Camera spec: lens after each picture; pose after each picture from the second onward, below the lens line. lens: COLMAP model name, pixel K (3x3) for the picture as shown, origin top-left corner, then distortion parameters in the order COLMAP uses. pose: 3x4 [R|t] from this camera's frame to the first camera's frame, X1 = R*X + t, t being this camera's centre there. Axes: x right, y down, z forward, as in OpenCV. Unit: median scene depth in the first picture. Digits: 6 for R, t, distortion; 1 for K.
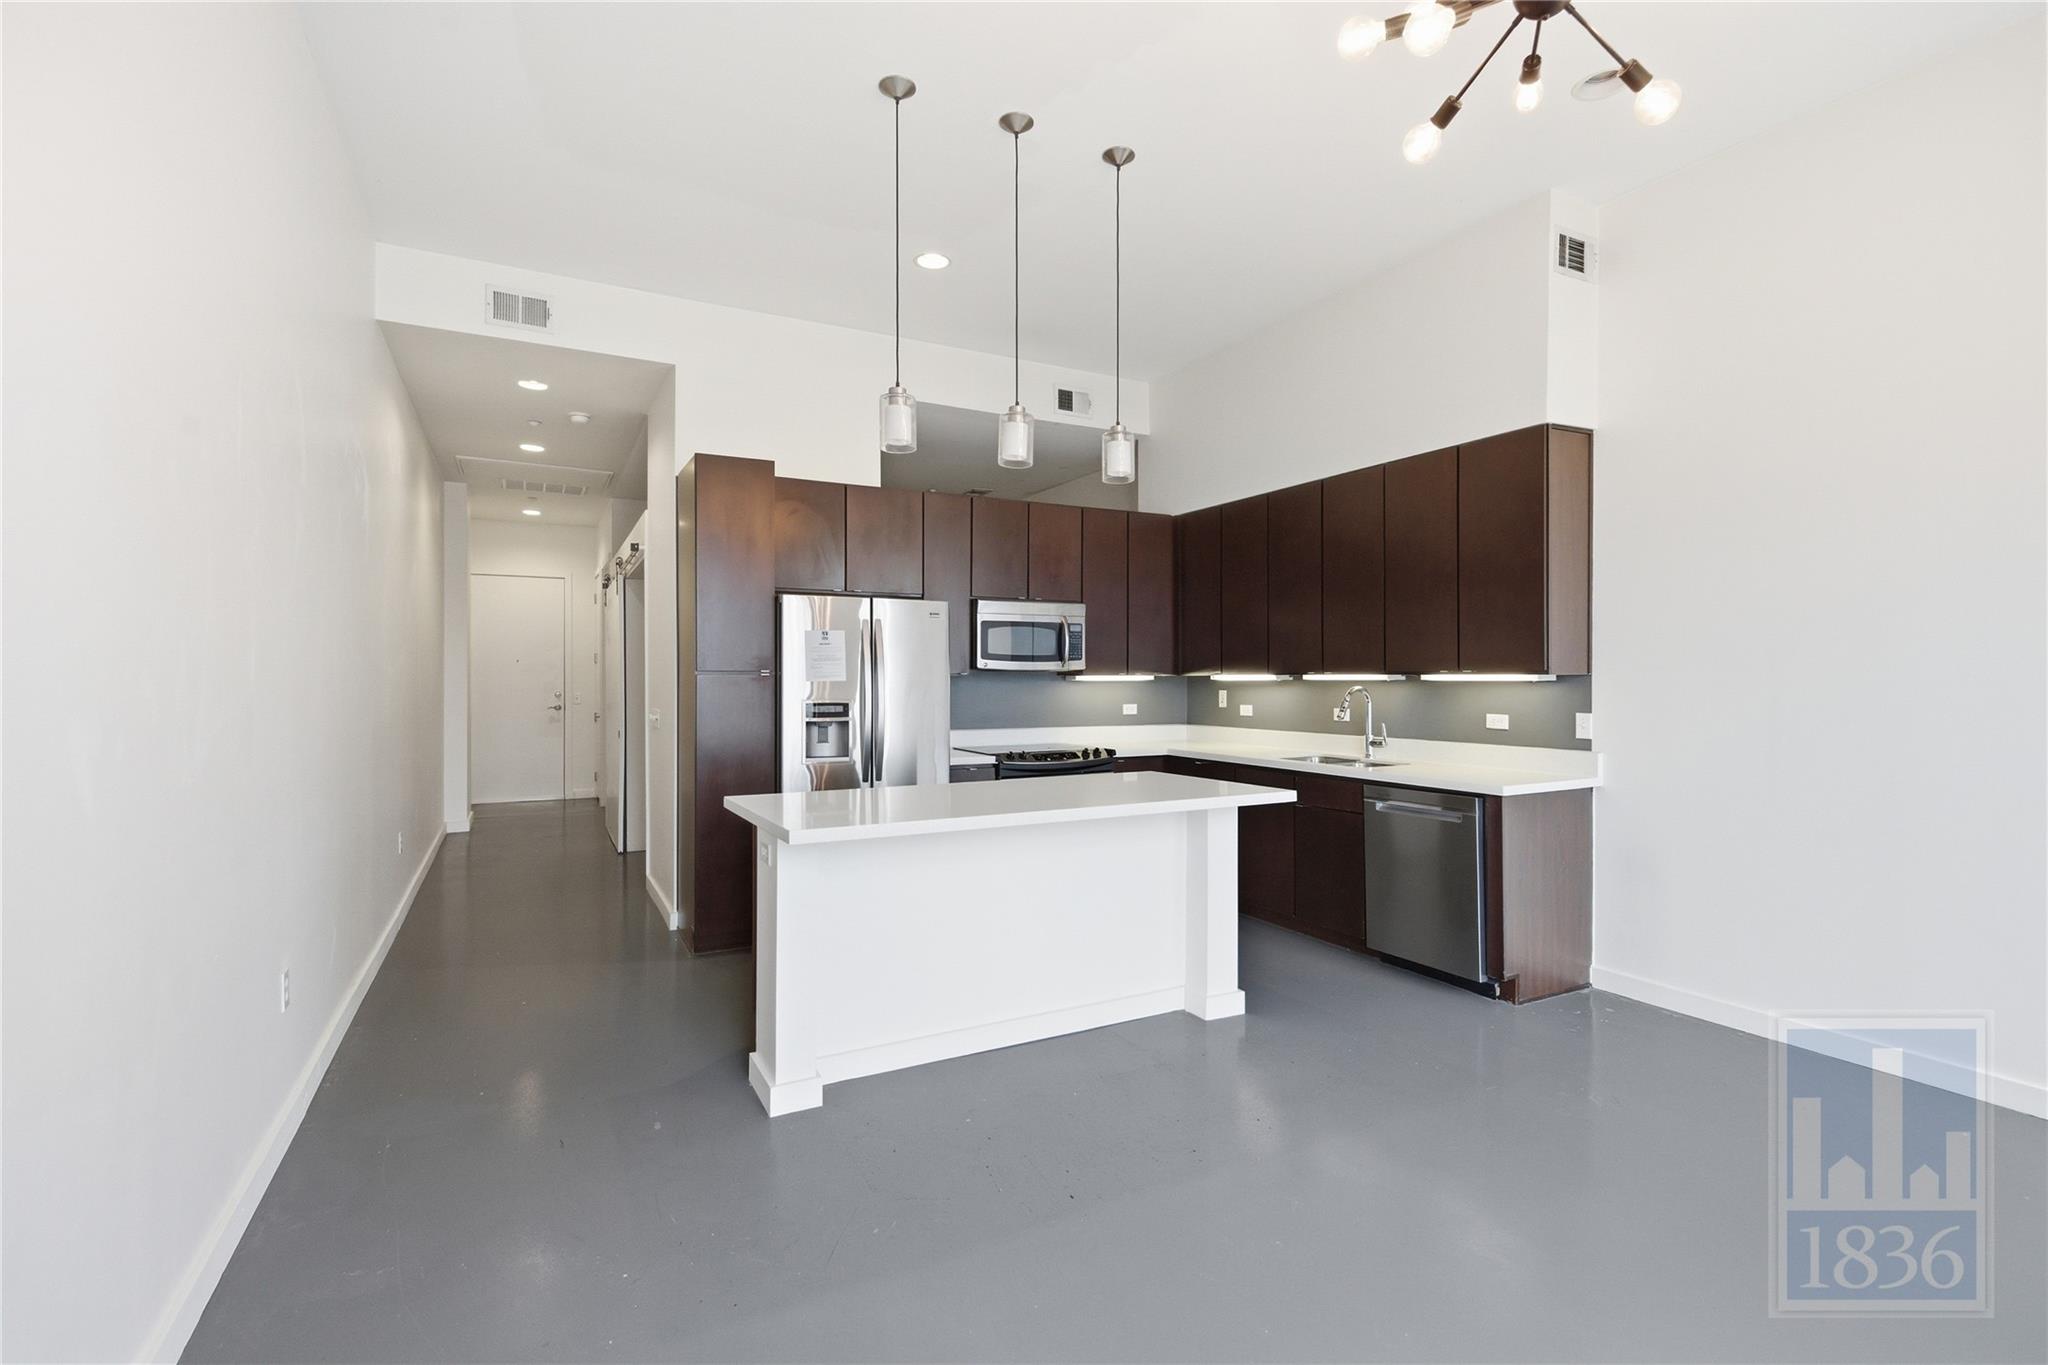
lens RADIAL K [[926.4, 0, 1024.0], [0, 926.4, 682.5], [0, 0, 1]] dist [0.001800, 0.000144]
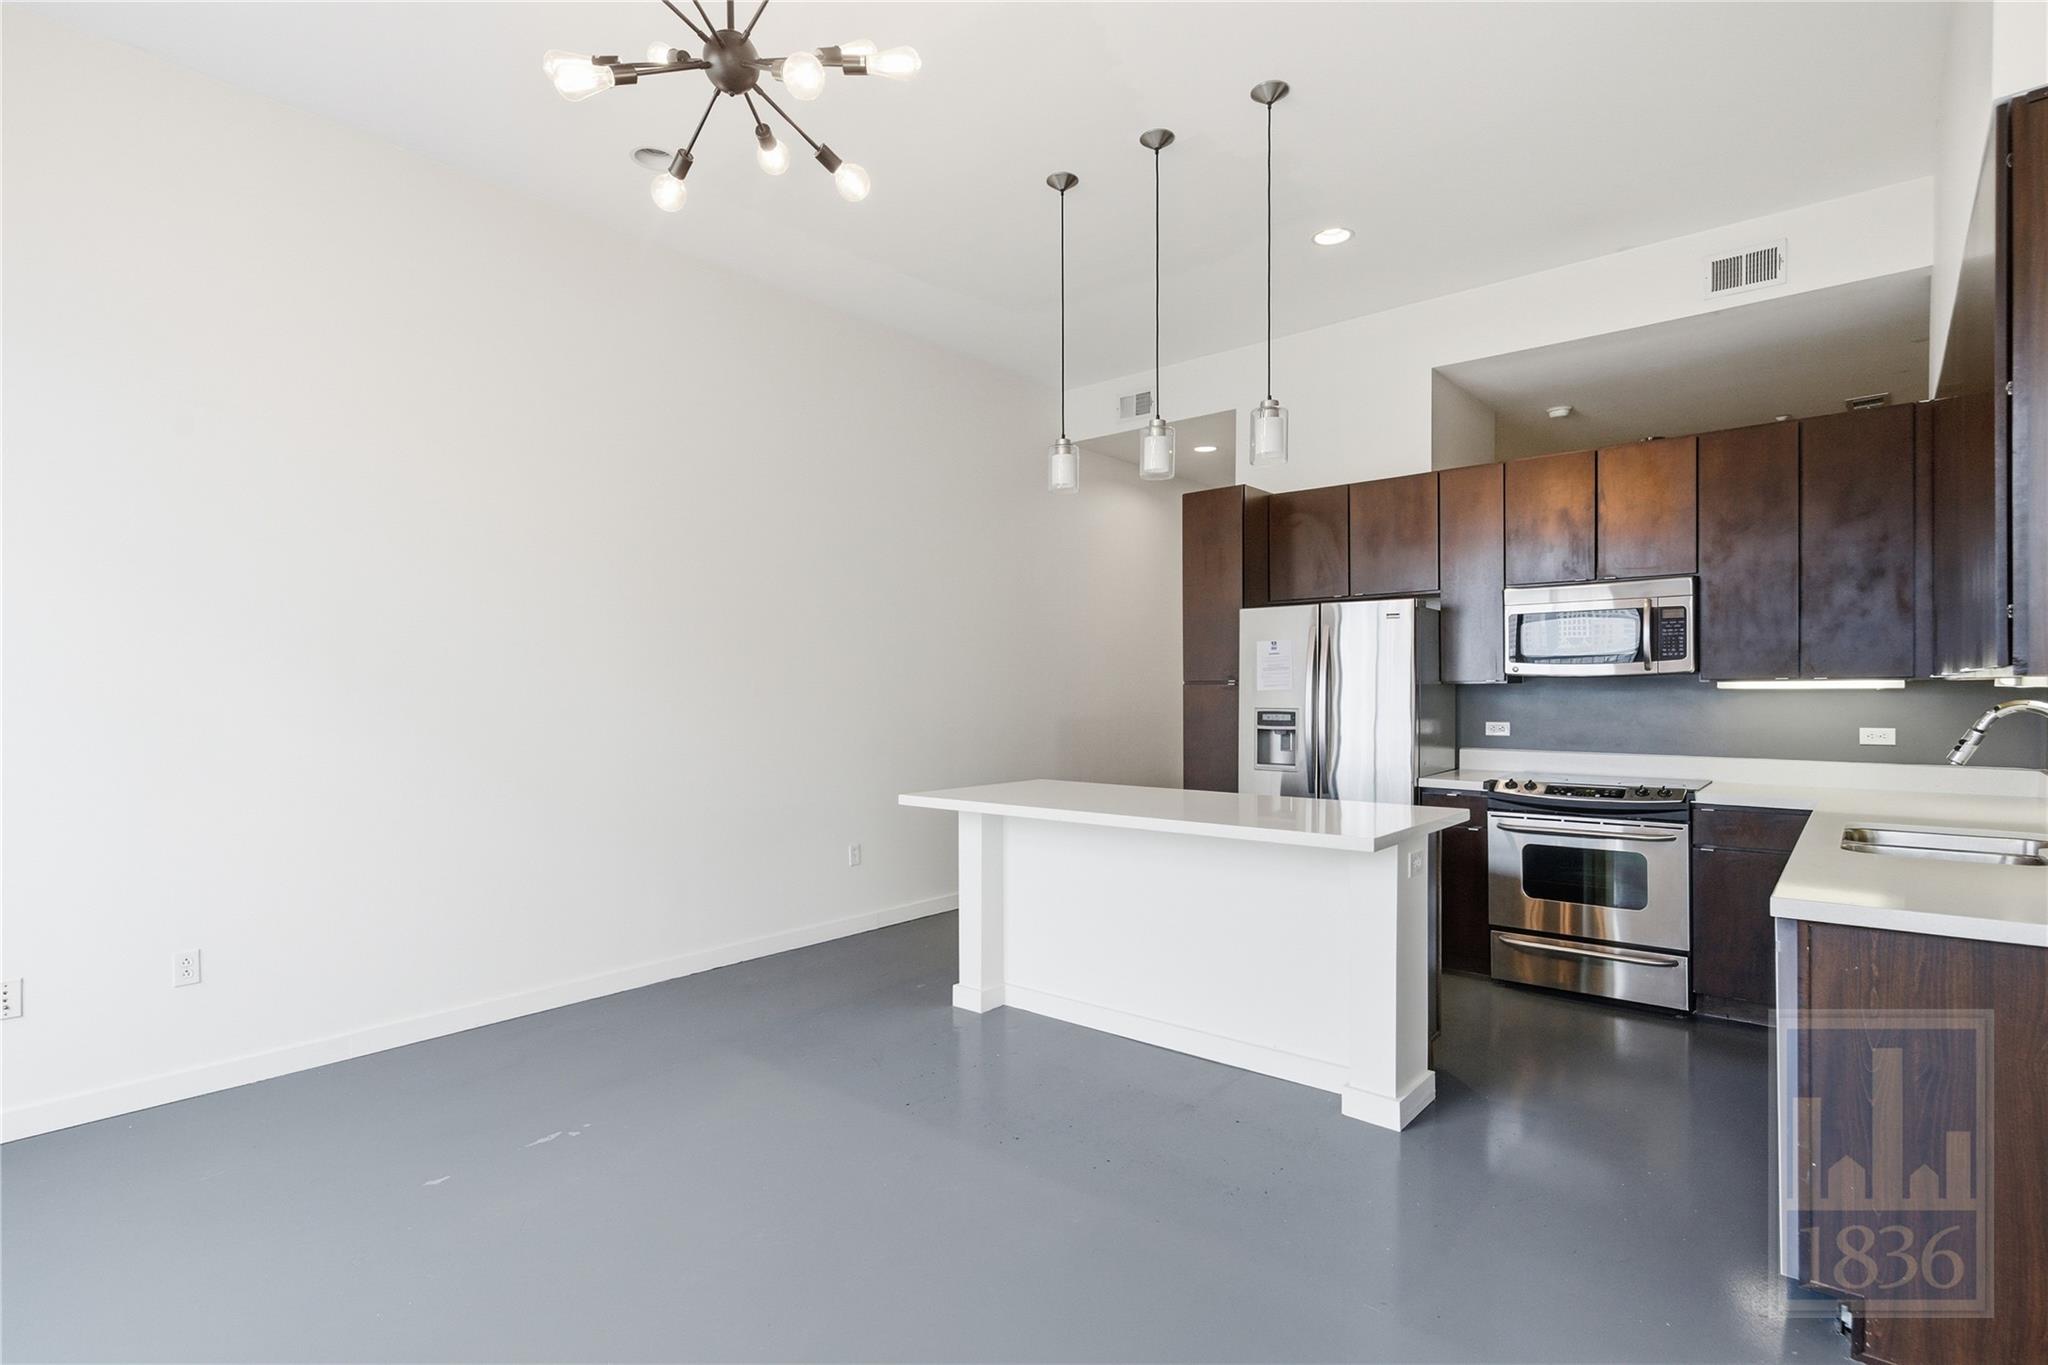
lens RADIAL K [[984.3, 0, 1017.8], [0, 984.3, 697.7], [0, 0, 1]] dist [0.003455, -0.000130]
pose [[0.374440, 0.006845, -0.927226, 0.666896], [-0.000066, 0.999973, 0.007356, -0.000959], [0.927251, -0.002693, 0.374430, 0.322583]]
